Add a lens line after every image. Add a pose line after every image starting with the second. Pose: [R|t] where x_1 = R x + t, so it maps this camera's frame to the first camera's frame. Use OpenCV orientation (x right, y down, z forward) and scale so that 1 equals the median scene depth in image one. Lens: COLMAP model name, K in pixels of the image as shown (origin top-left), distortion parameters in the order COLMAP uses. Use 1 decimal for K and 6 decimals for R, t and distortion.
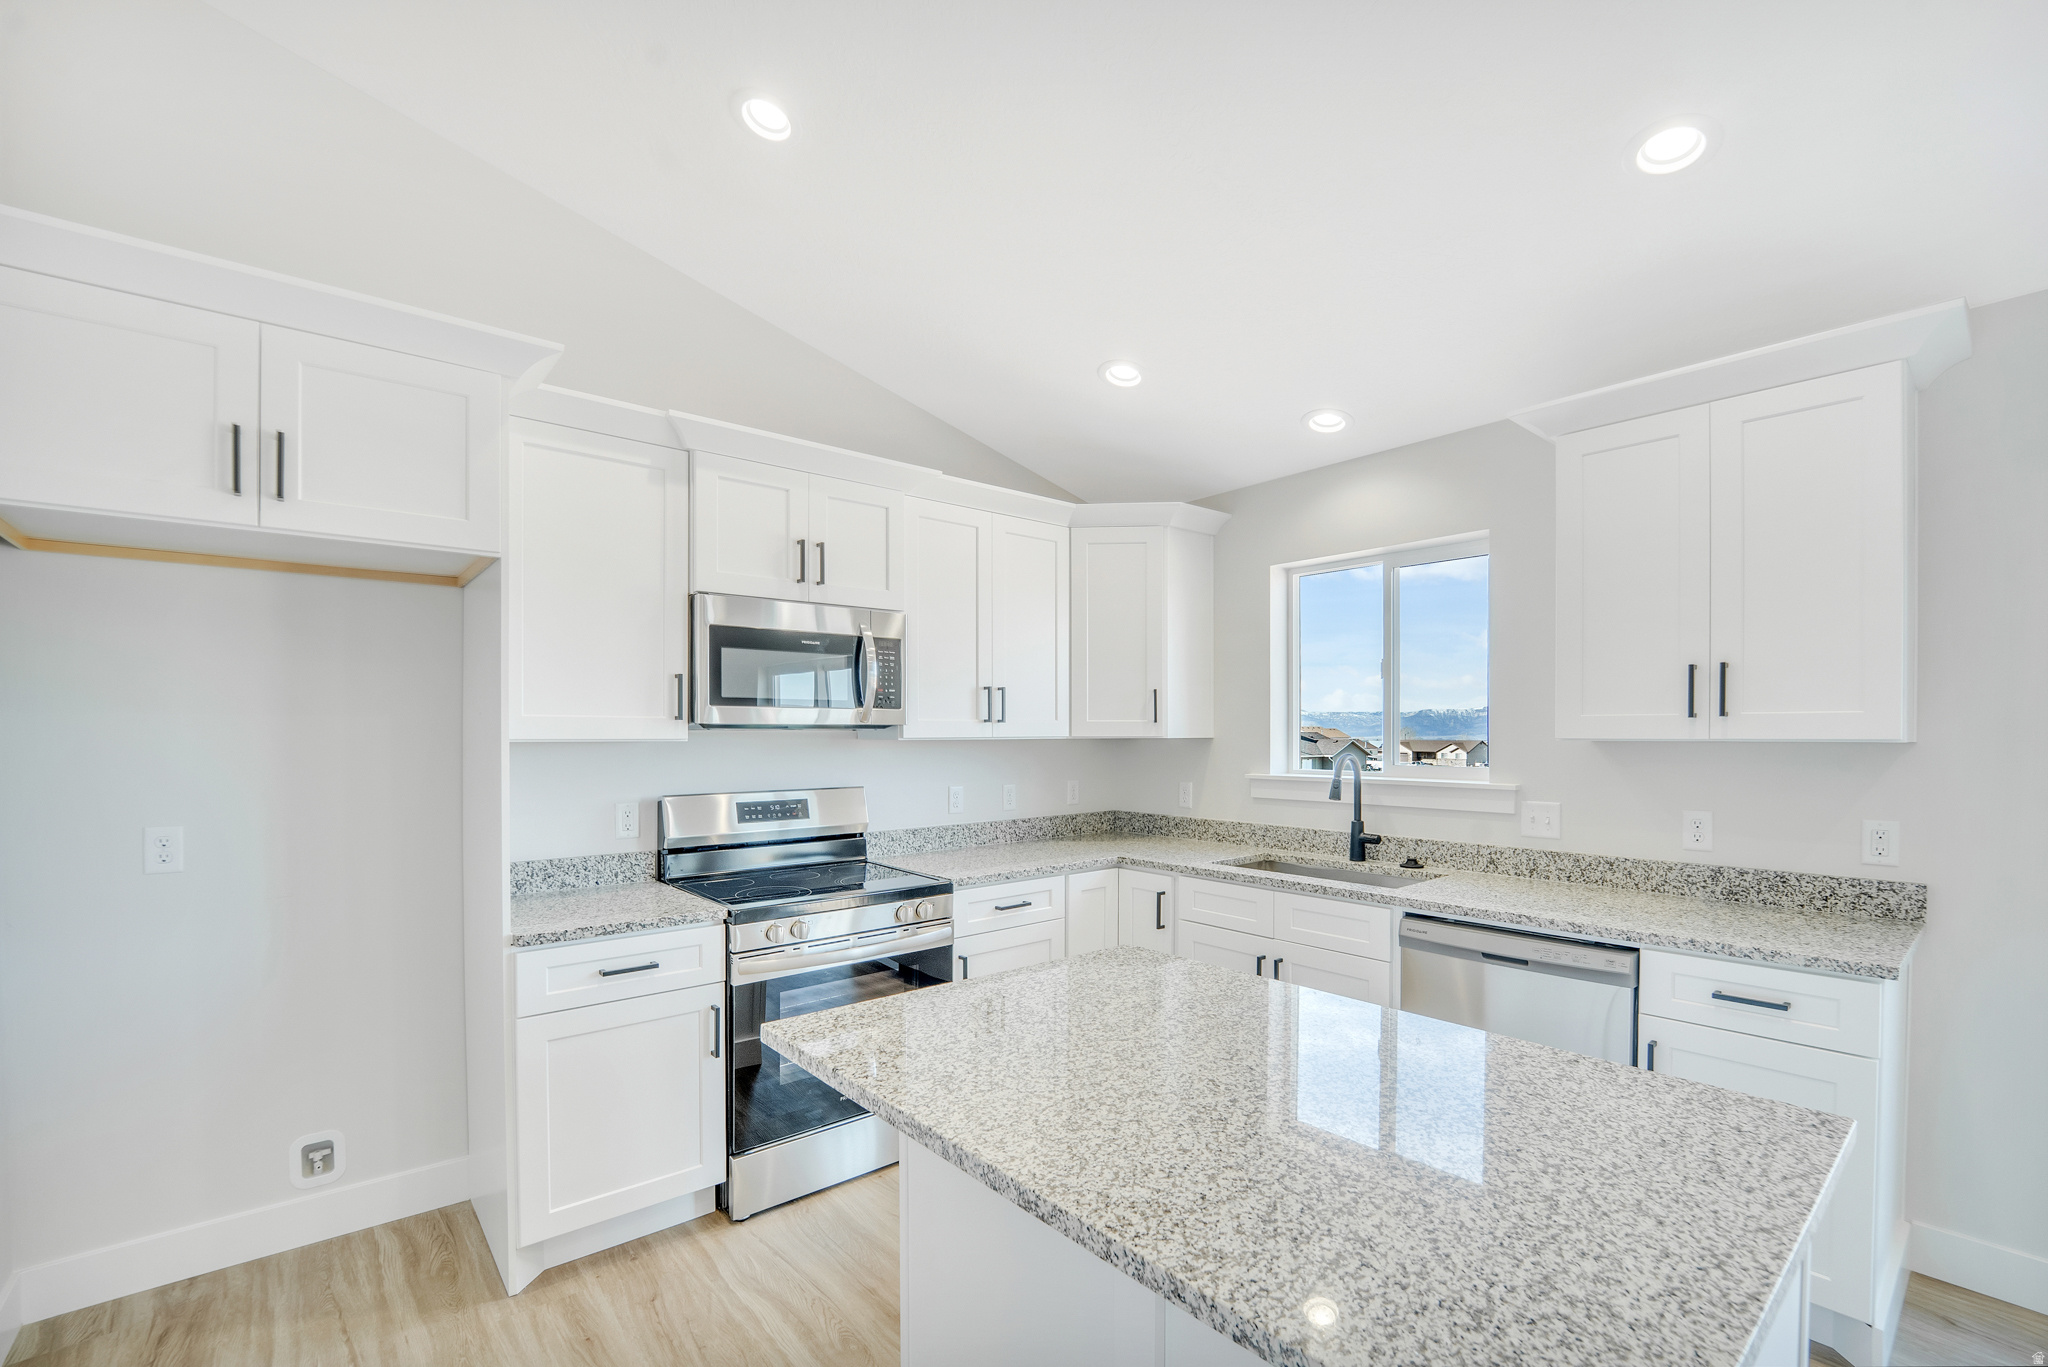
lens RADIAL K [[895.2, 0, 1050.4], [0, 895.2, 742.3], [0, 0, 1]] dist [-0.022745, -0.000067]
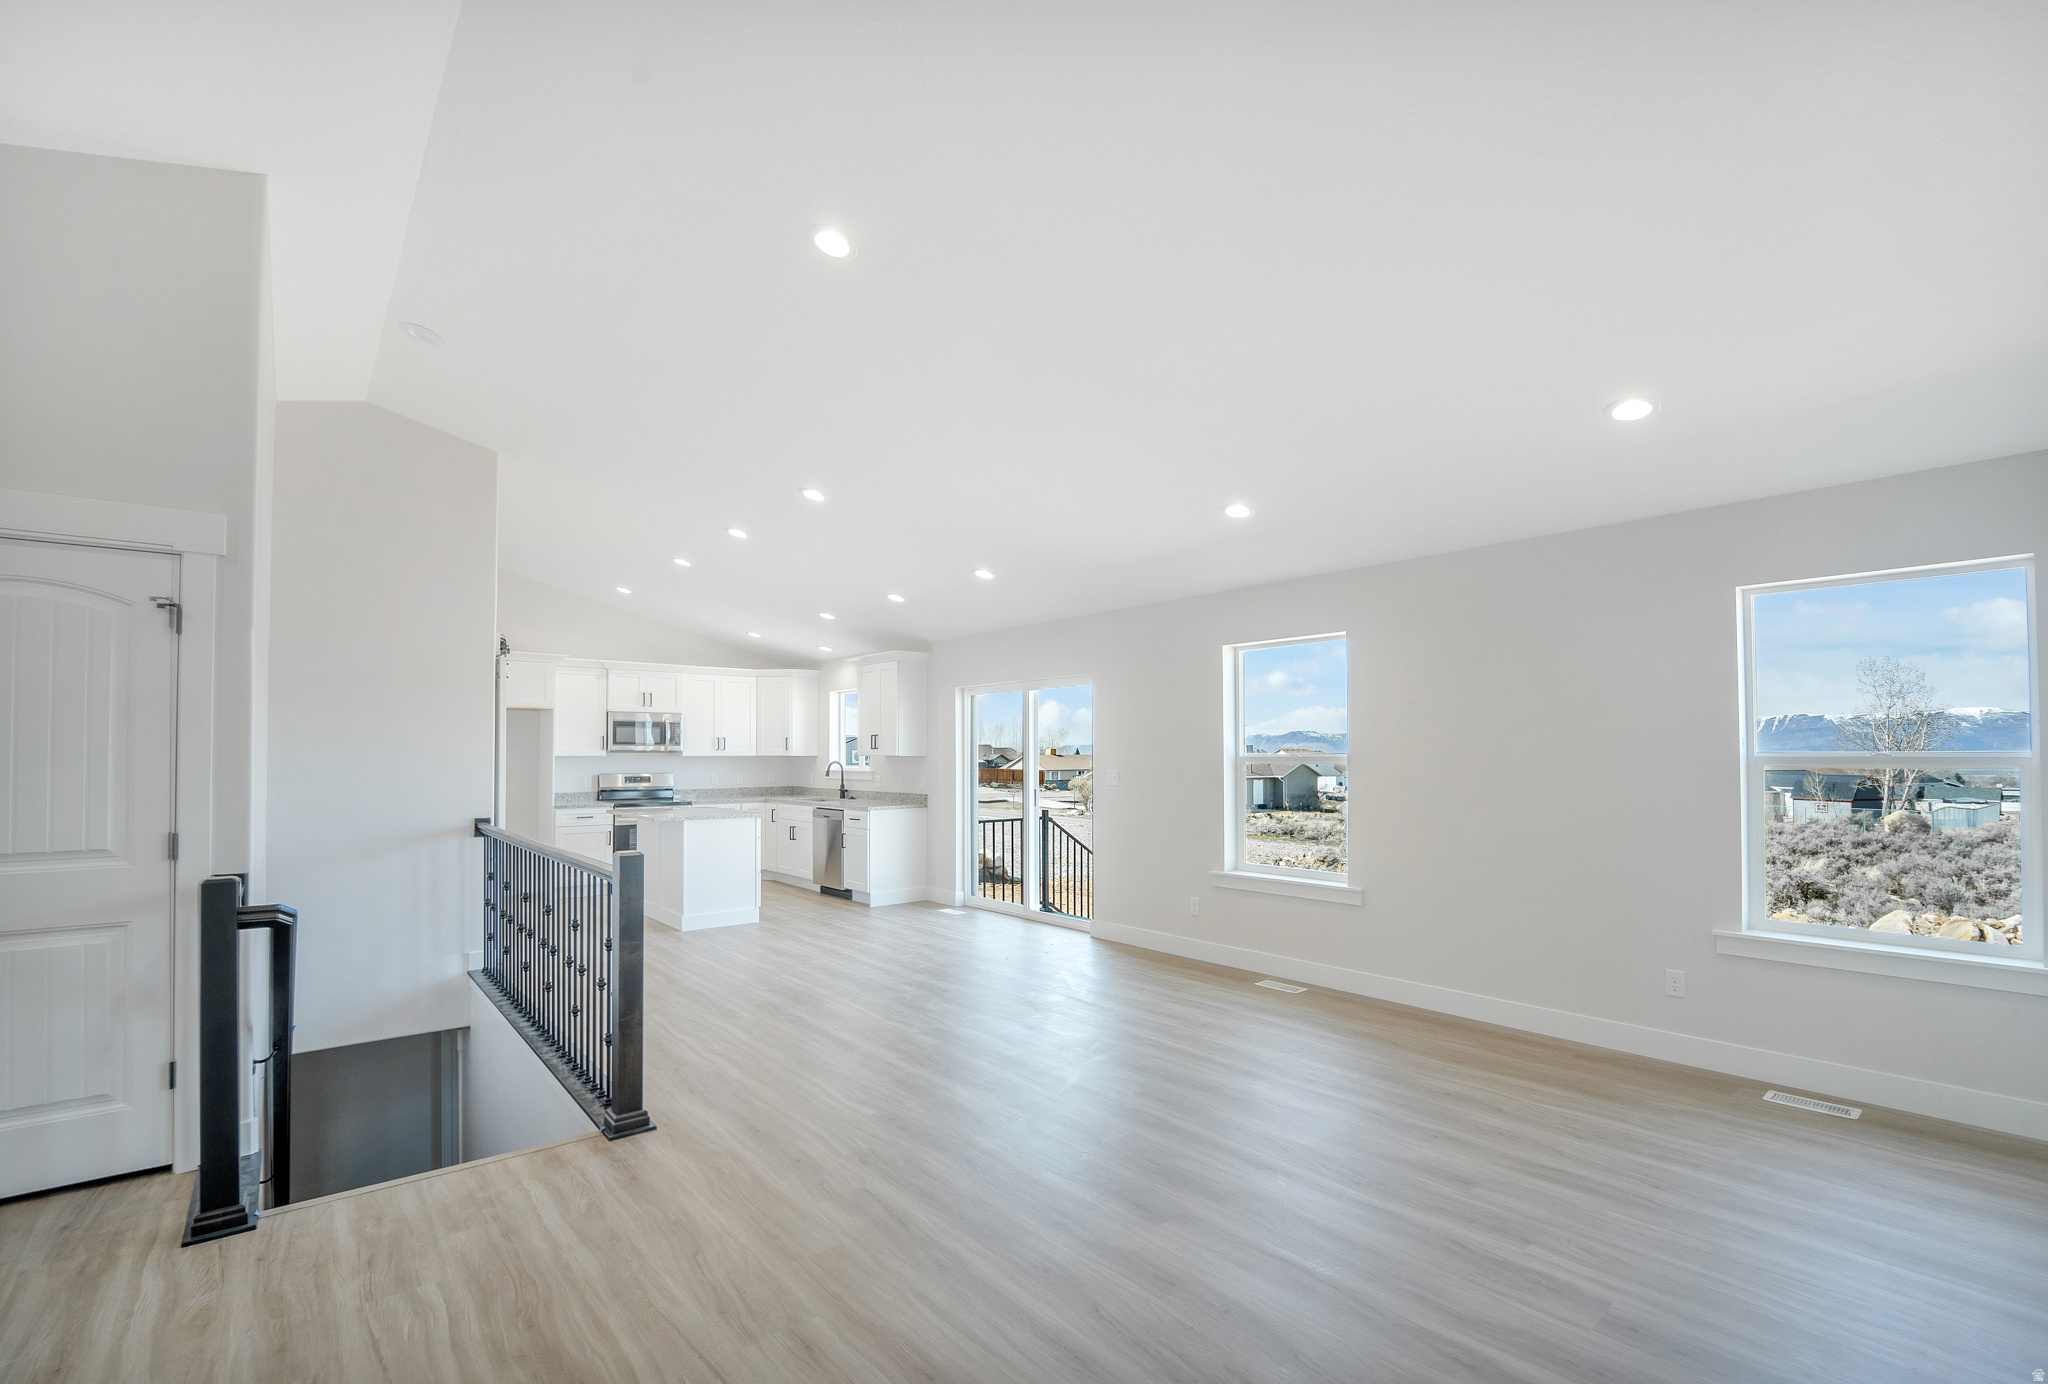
lens RADIAL K [[895.2, 0, 1028.8], [0, 895.2, 742.3], [0, 0, 1]] dist [-0.022745, -0.000067]
pose [[0.999359, -0.001880, -0.035737, 1.198893], [0.000974, 0.999678, -0.025337, 0.030165], [0.035774, 0.025286, 0.999040, -2.105808]]
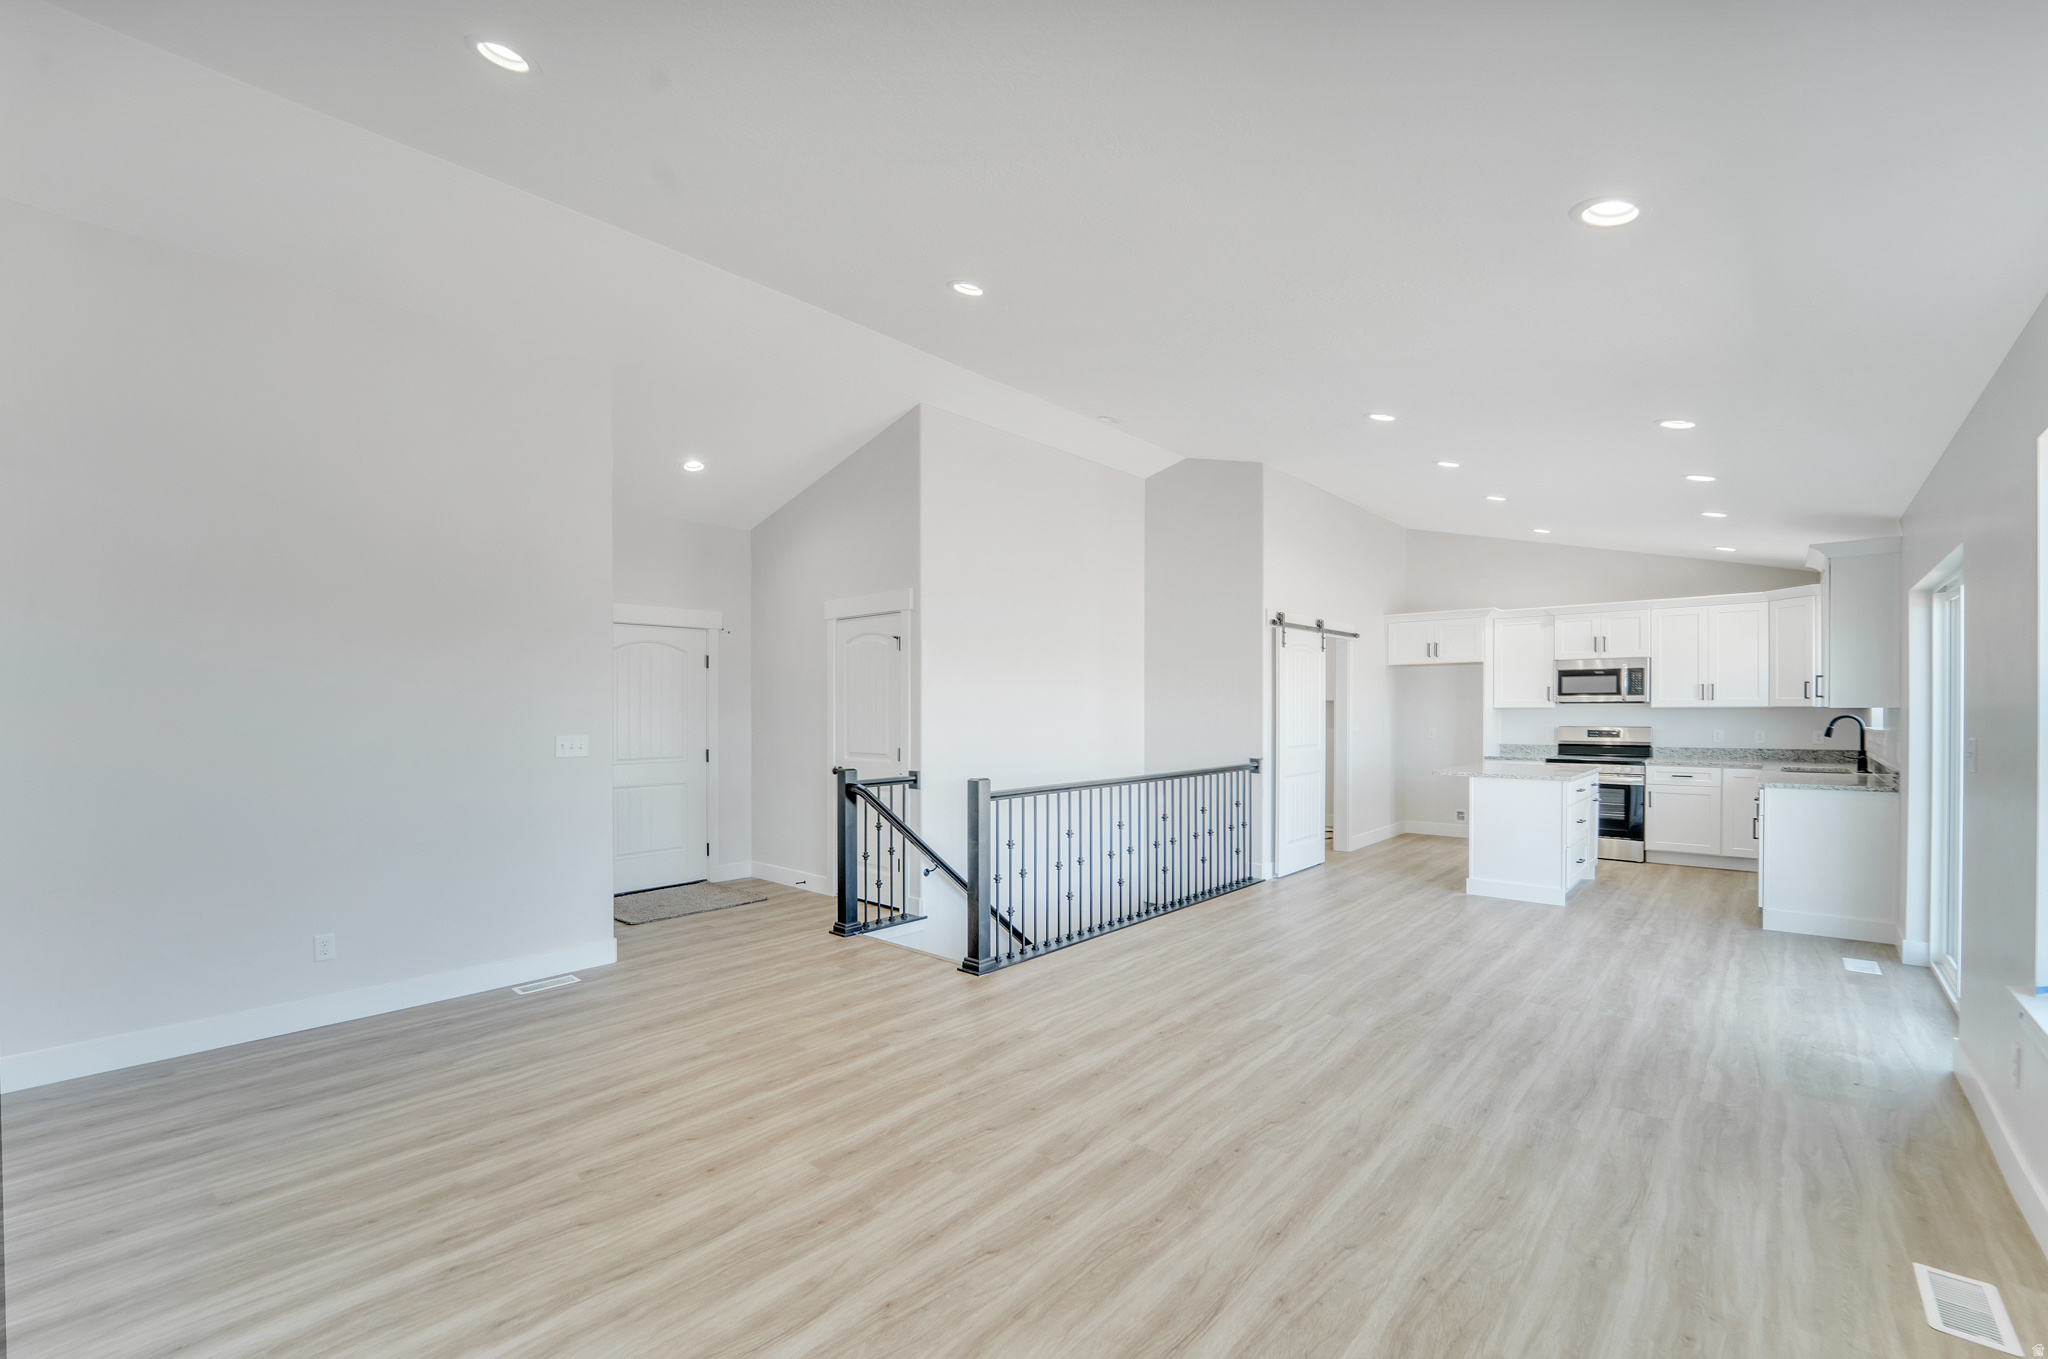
lens RADIAL K [[847.4, 0, 1014.5], [0, 847.4, 718.5], [0, 0, 1]] dist [-0.028853, -0.000377]
pose [[0.106854, 0.011654, -0.994206, 2.160882], [-0.005303, 0.999924, 0.011151, 0.012624], [0.994261, 0.004080, 0.106908, -1.117329]]
